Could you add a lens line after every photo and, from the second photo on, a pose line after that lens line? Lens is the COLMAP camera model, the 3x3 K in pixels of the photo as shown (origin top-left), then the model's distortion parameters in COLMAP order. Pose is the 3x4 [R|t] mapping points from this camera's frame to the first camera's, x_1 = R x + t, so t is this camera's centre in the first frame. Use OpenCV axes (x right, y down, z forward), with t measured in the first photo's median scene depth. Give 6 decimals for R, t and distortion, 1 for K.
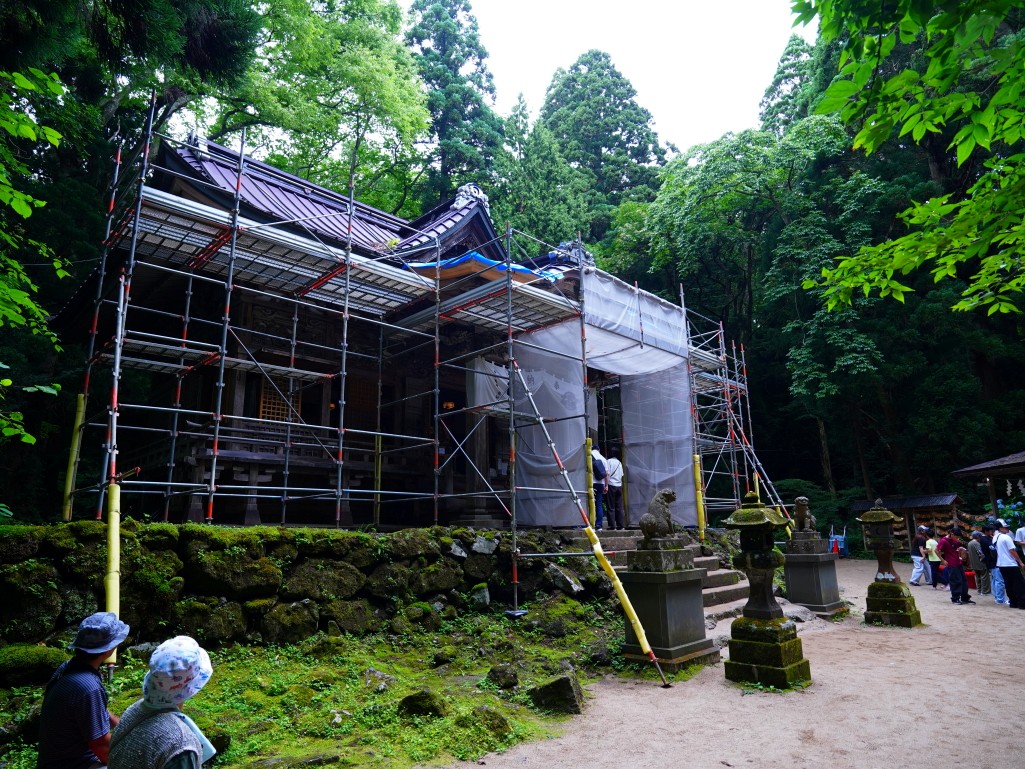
lens RADIAL K [[618.6, 0, 516.4], [0, 618.6, 385.9], [0, 0, 1]] dist [-0.019708, 0.003762]
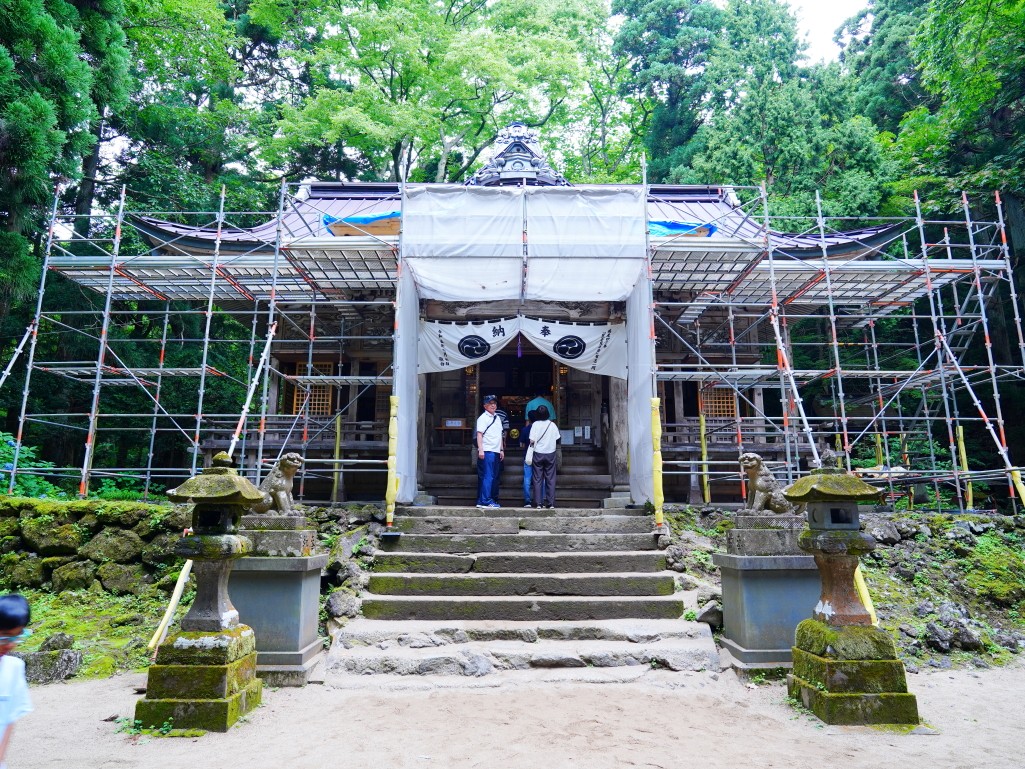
lens RADIAL K [[618.6, 0, 512.7], [0, 618.6, 384.6], [0, 0, 1]] dist [-0.019708, 0.003762]
pose [[0.717835, -0.130320, -0.683908, 0.461897], [0.147603, 0.988481, -0.033432, 0.070132], [0.680387, -0.076948, 0.728802, 0.296164]]
